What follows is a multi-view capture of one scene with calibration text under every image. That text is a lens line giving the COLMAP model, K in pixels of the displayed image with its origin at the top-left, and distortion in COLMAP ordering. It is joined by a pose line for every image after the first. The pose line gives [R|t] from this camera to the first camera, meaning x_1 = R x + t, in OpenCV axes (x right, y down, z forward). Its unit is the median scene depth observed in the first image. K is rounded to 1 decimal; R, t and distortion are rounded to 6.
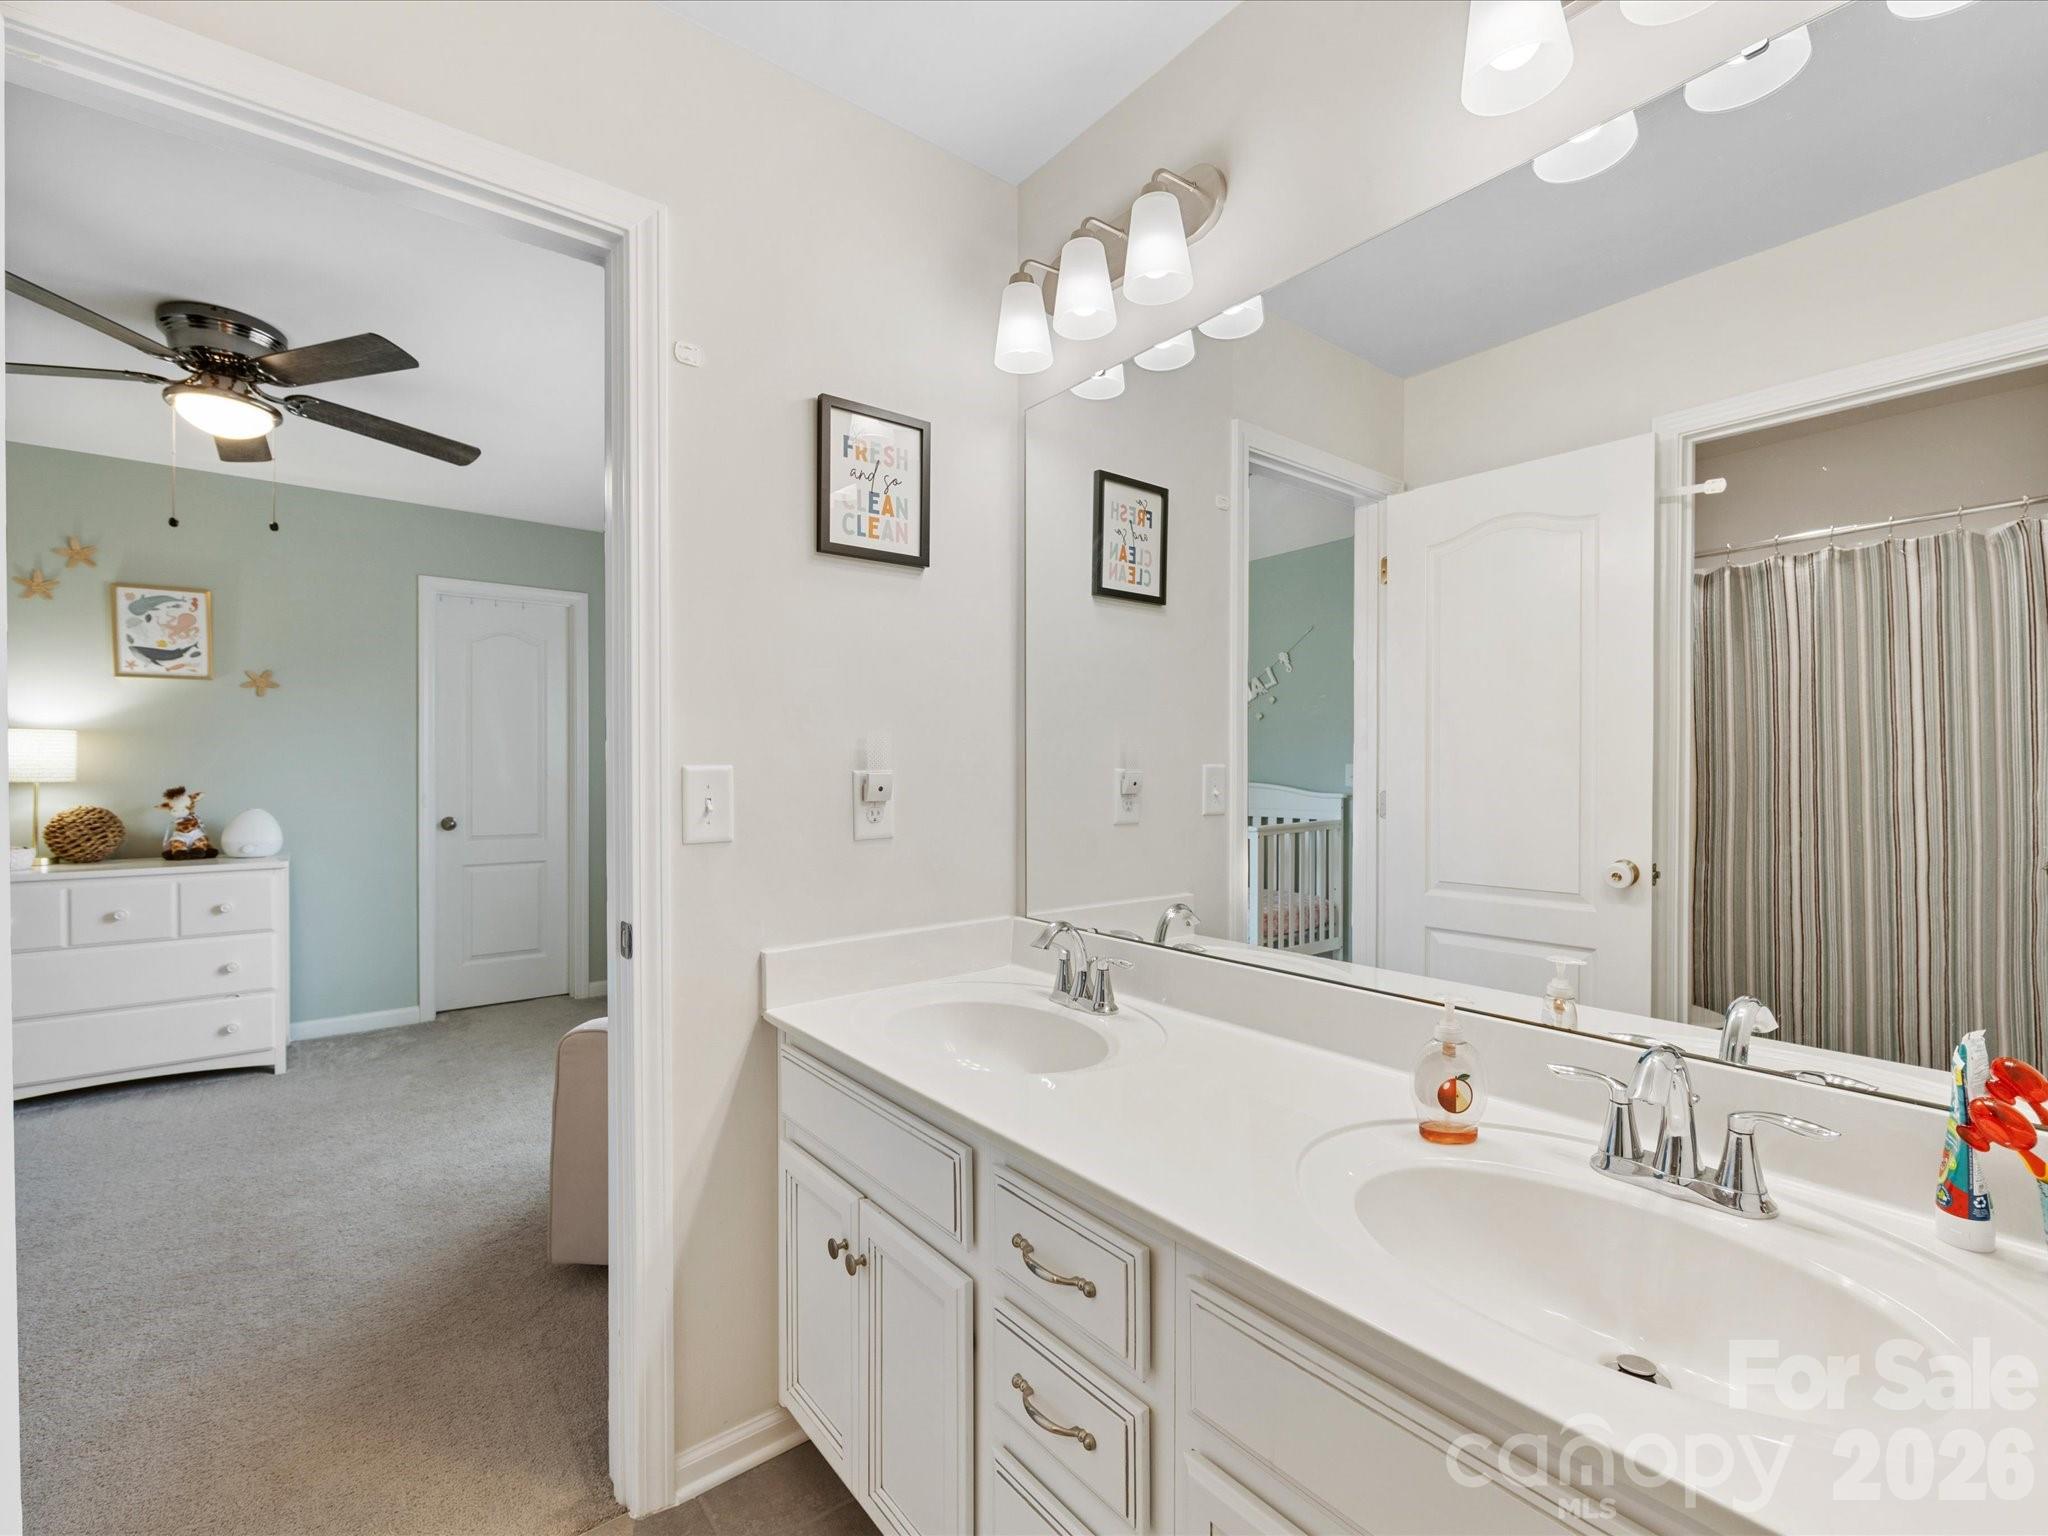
lens RADIAL K [[906.7, 0, 1020.5], [0, 906.7, 770.1], [0, 0, 1]] dist [0.001932, -0.000215]
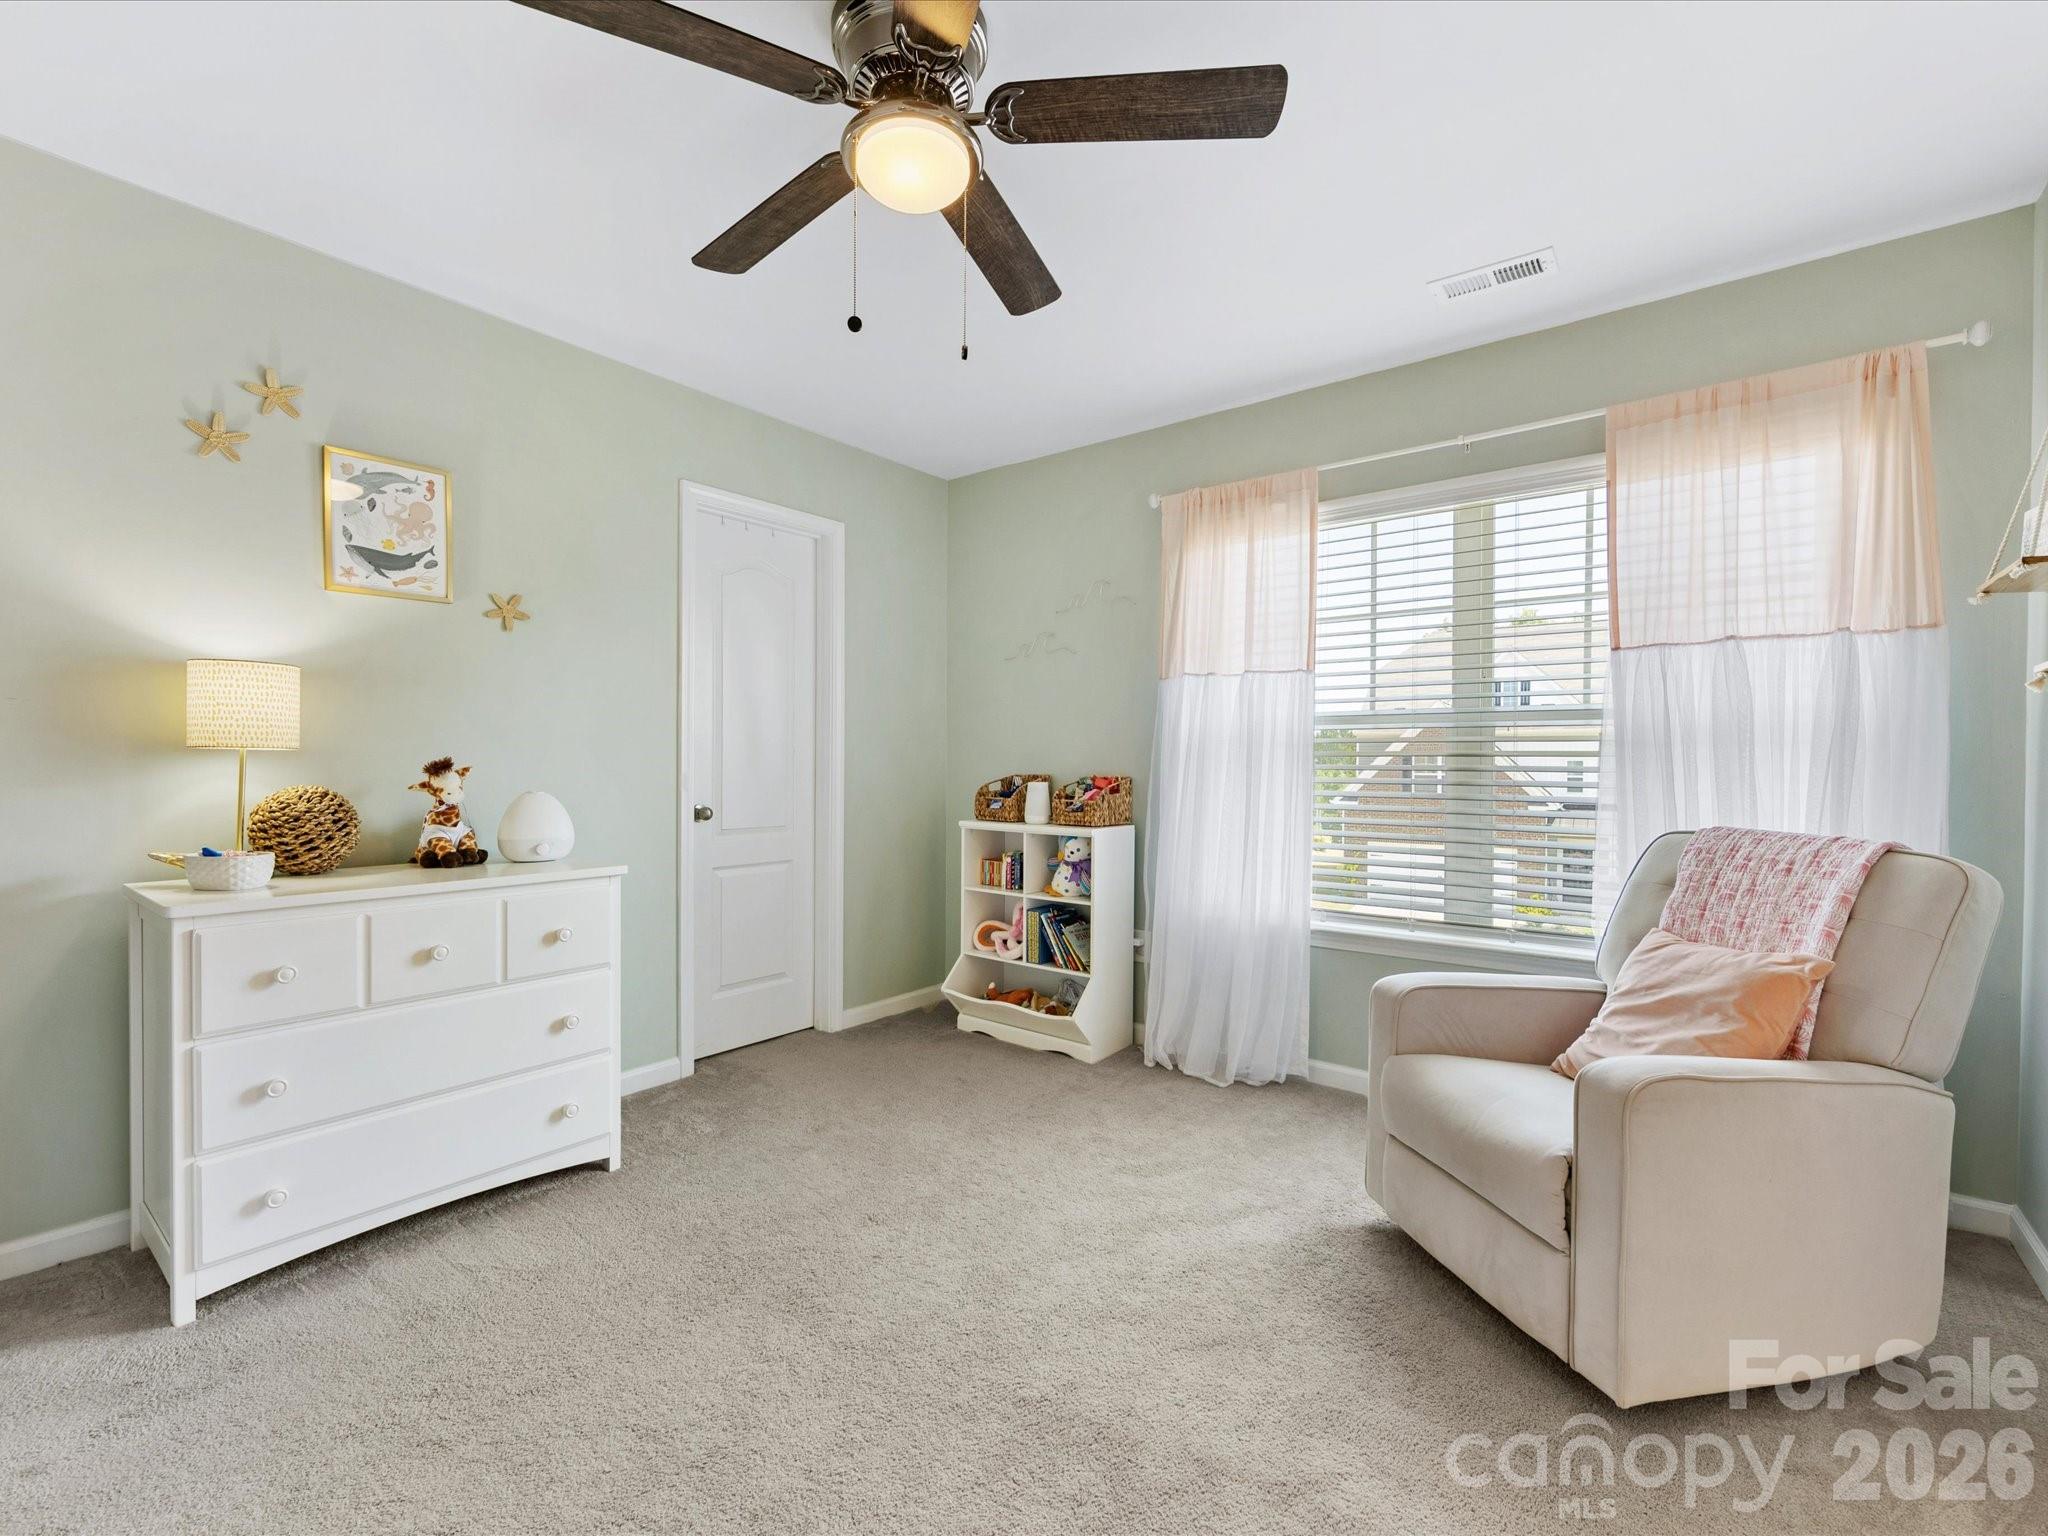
lens RADIAL K [[901.8, 0, 1022.3], [0, 901.8, 769.1], [0, 0, 1]] dist [-0.002803, -0.000264]
pose [[0.970515, -0.000193, 0.241042, -0.660013], [-0.000949, 0.999989, 0.004622, 0.022545], [-0.241040, -0.004714, 0.970504, 0.247149]]
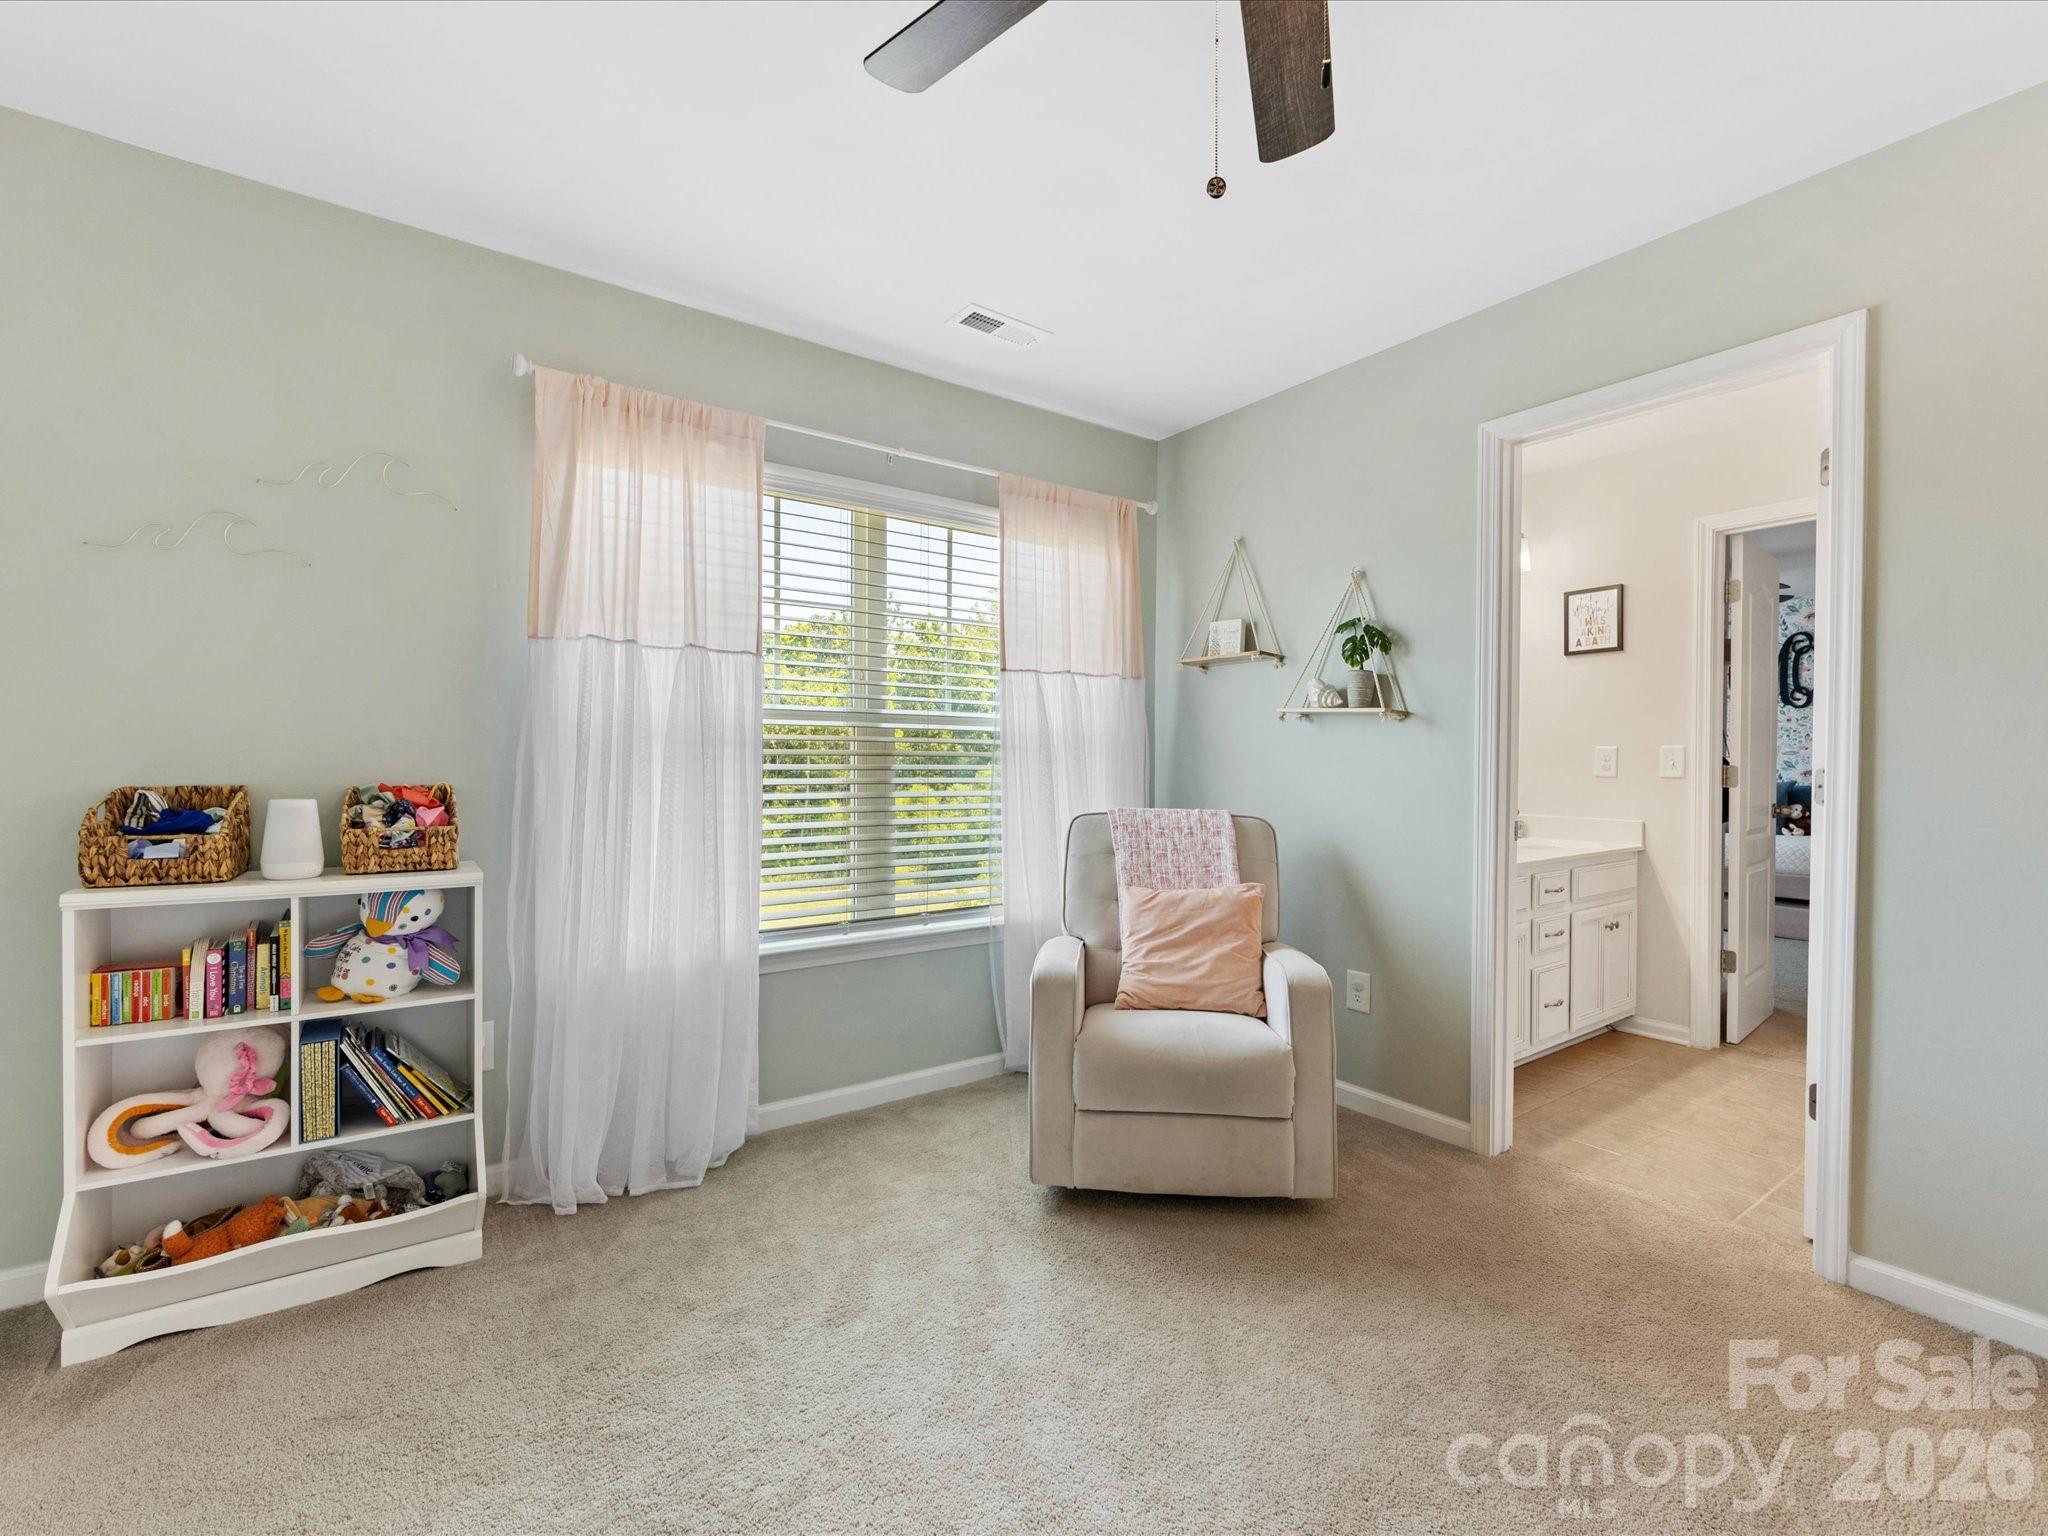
lens RADIAL K [[898.2, 0, 1024.3], [0, 898.2, 775.0], [0, 0, 1]] dist [-0.002191, -0.000693]
pose [[0.044161, -0.012861, 0.998942, -0.898762], [0.000652, 0.999917, 0.012845, 0.021096], [-0.999024, 0.000084, 0.044166, 0.743721]]
